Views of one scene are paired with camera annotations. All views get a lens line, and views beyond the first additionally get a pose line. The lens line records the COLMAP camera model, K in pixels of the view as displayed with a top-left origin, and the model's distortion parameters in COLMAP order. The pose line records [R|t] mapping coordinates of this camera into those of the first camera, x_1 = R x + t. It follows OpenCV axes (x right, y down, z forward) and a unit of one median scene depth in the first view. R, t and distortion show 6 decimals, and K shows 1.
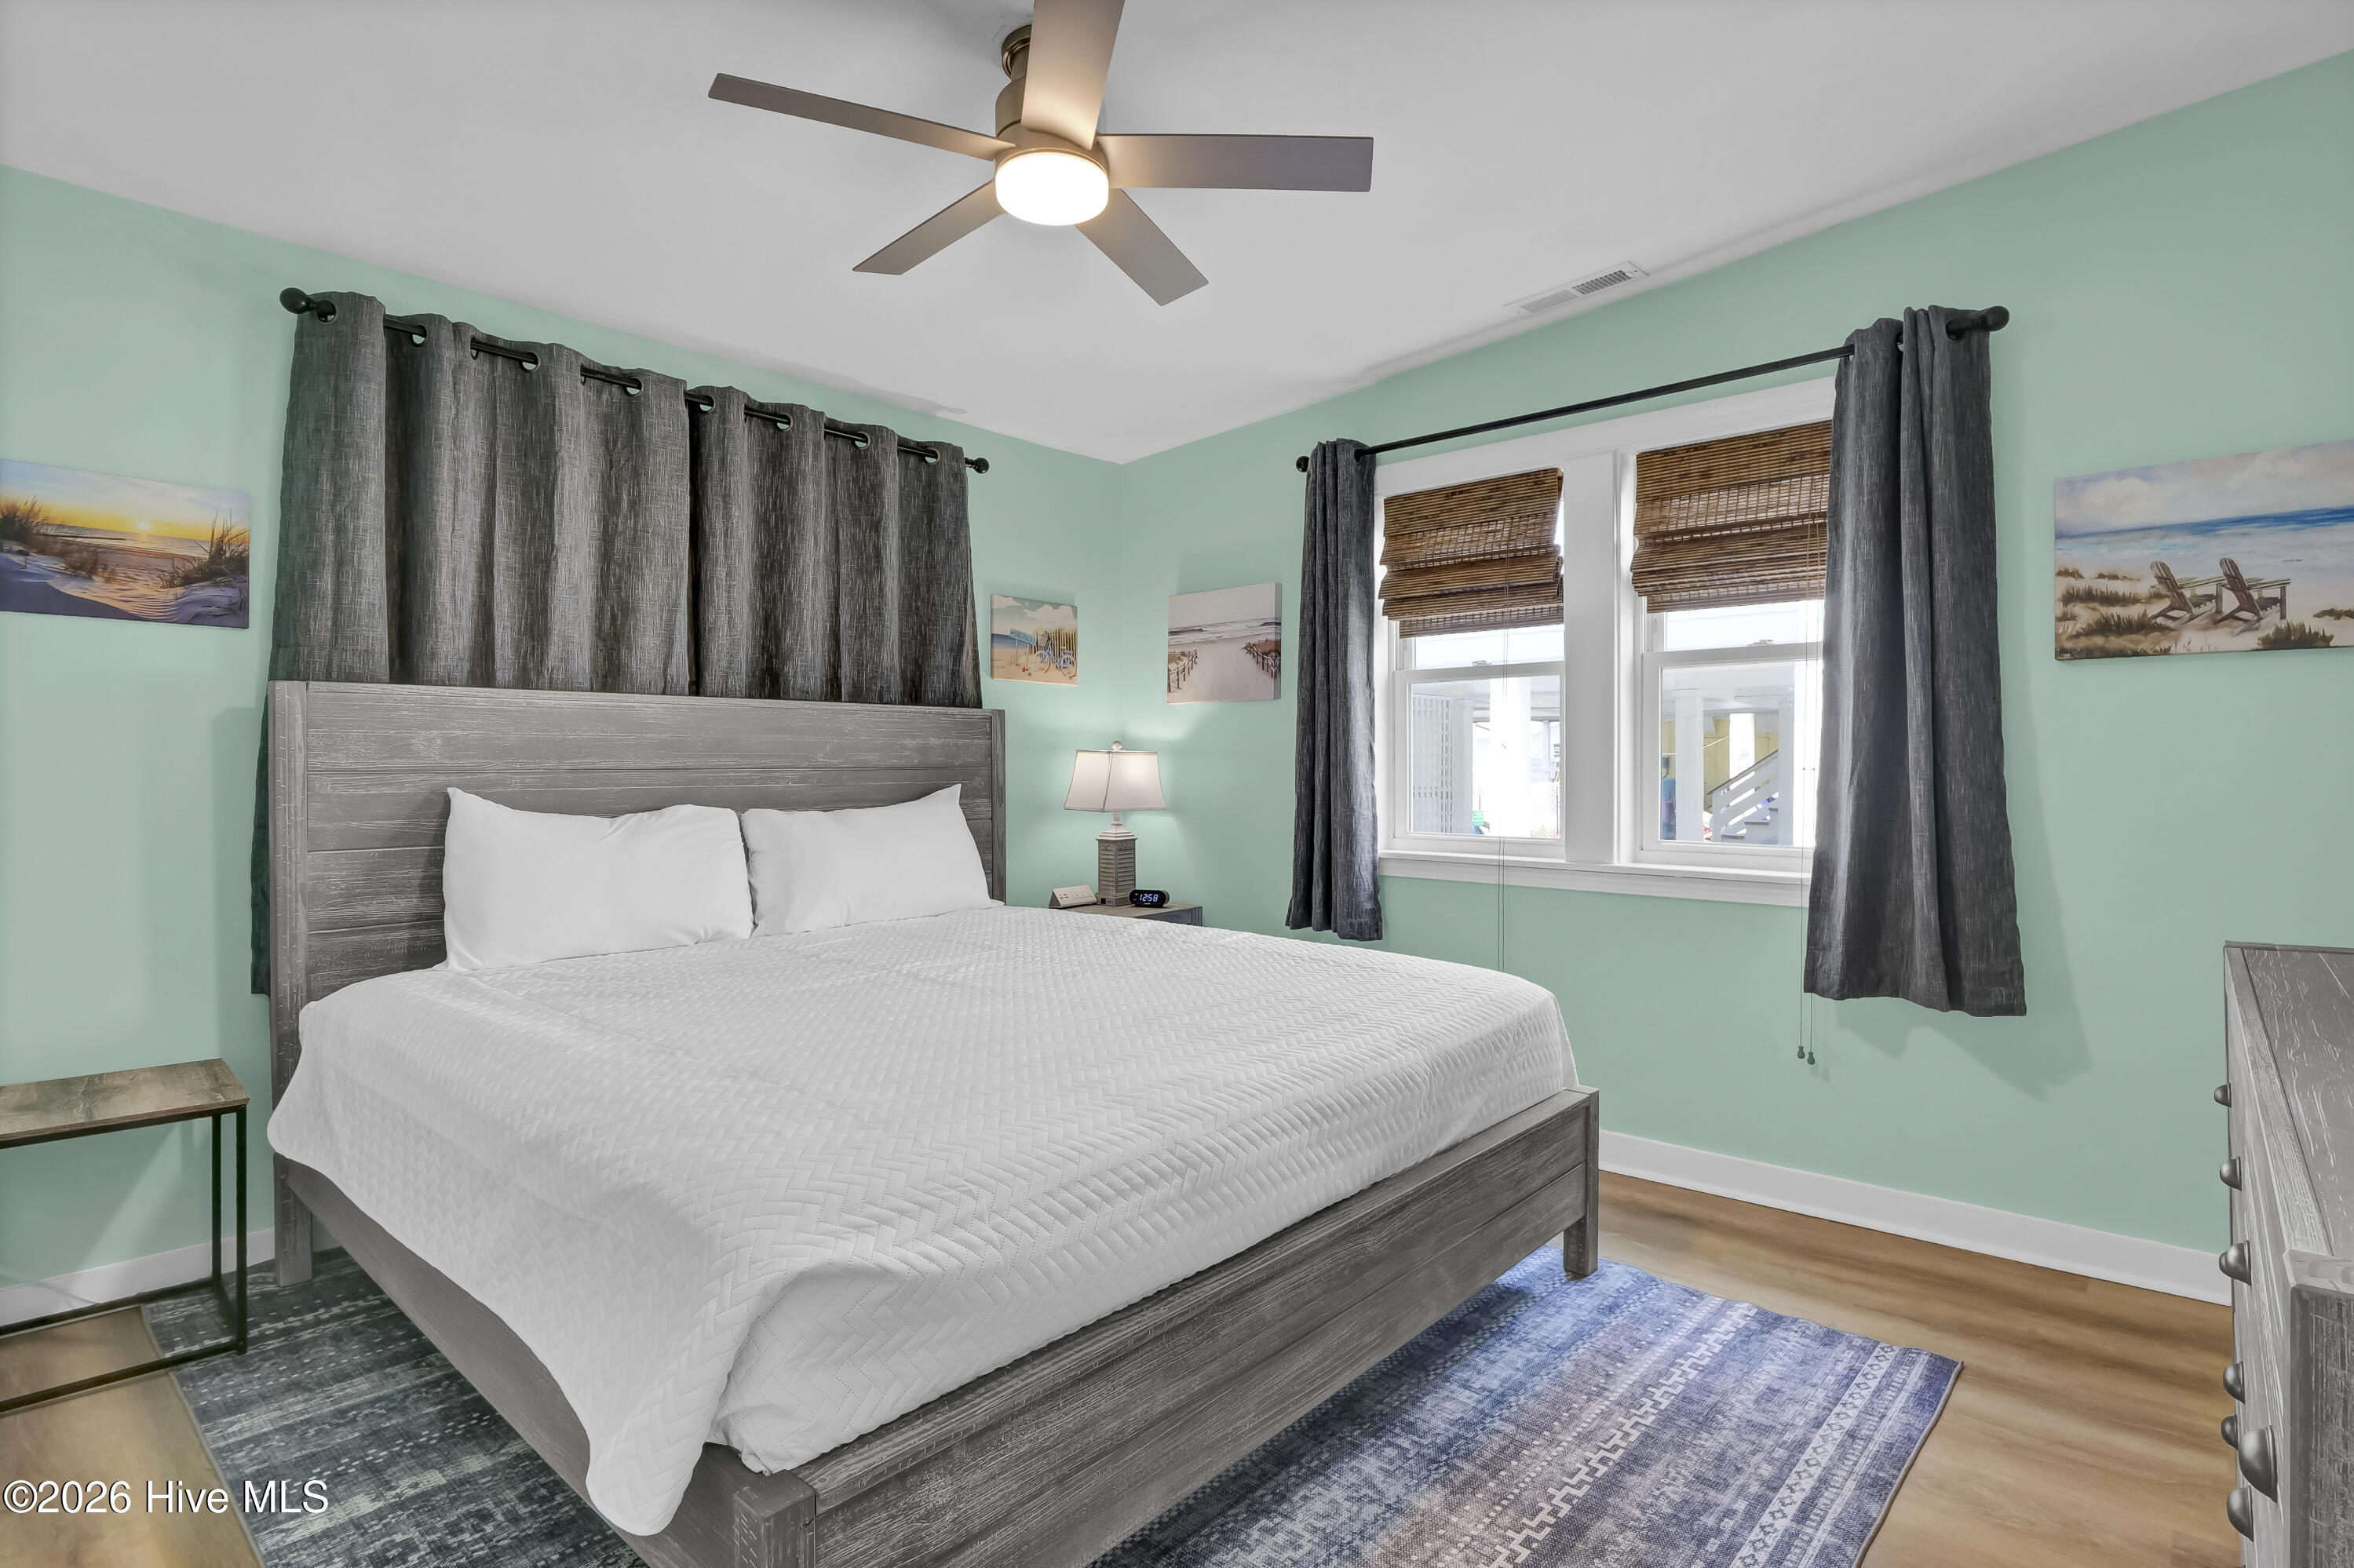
lens RADIAL K [[1167.2, 0, 1215.4], [0, 1167.2, 771.6], [0, 0, 1]] dist [-0.013074, 0.000386]
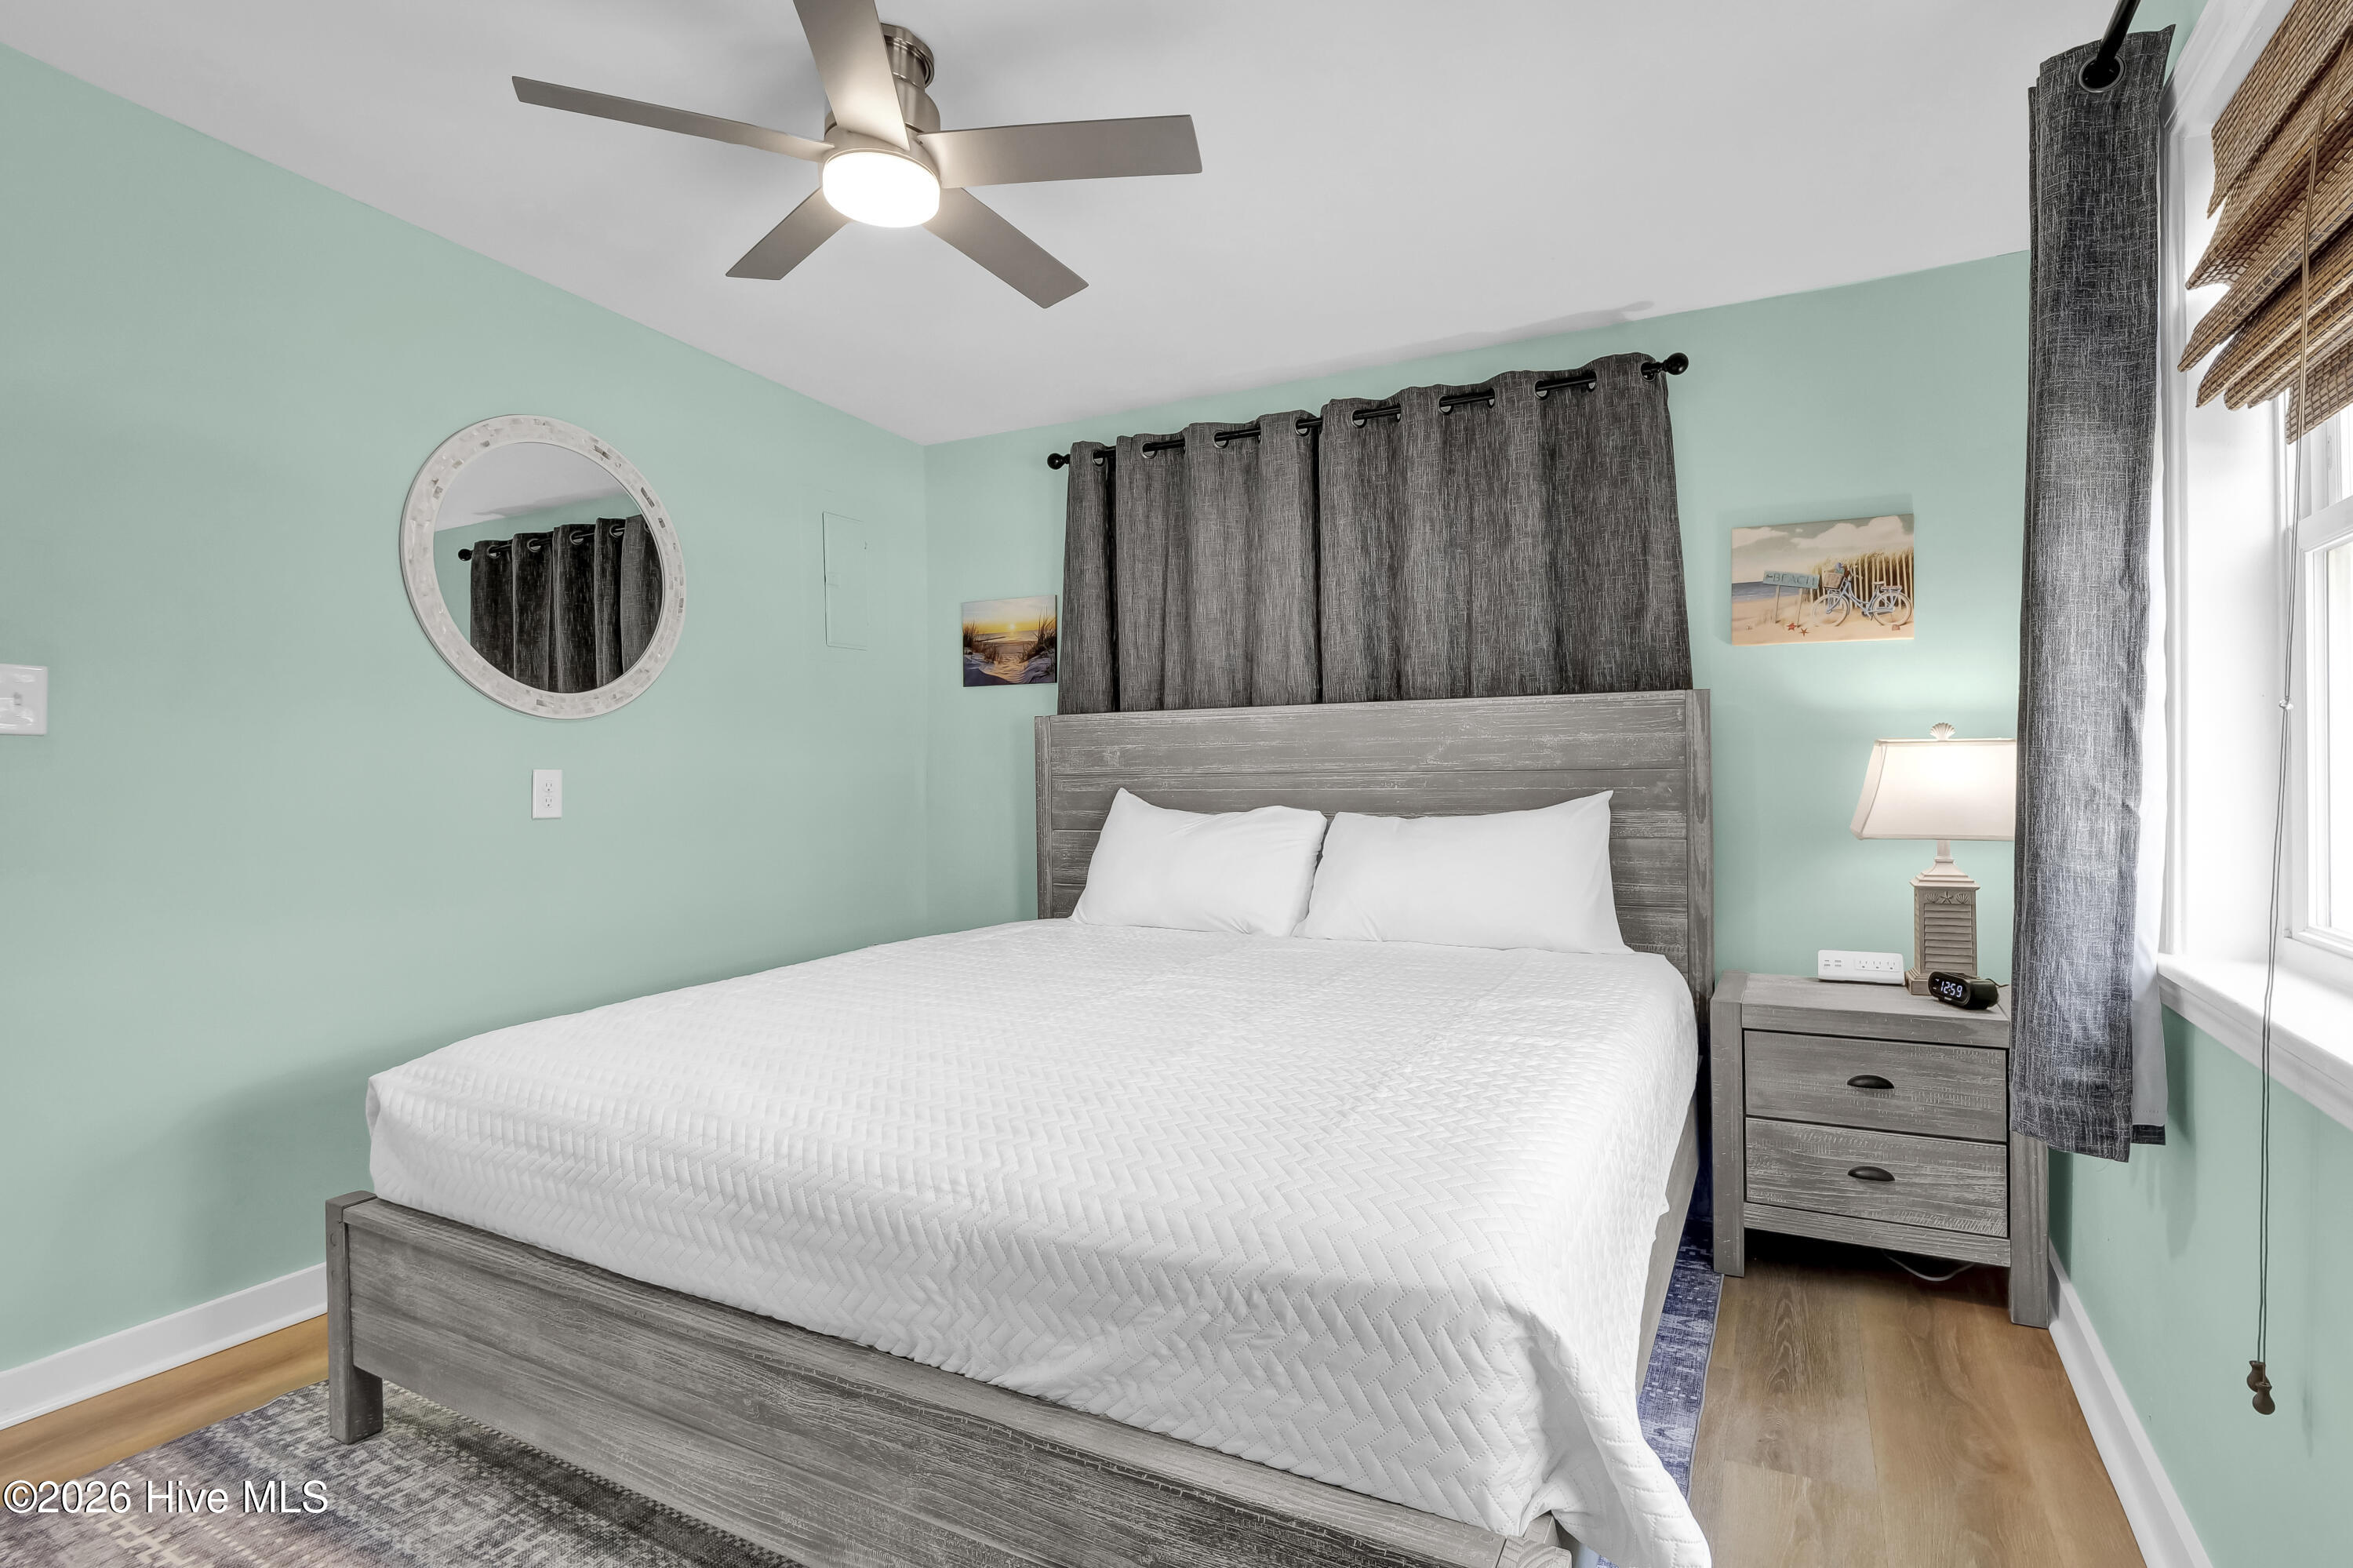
lens RADIAL K [[1166.9, 0, 1184.0], [0, 1166.9, 770.5], [0, 0, 1]] dist [-0.013074, 0.000386]
pose [[0.218722, -0.002590, -0.975784, 0.557621], [0.003688, 0.999992, -0.001828, -0.002837], [0.975780, -0.003199, 0.218729, 0.648736]]
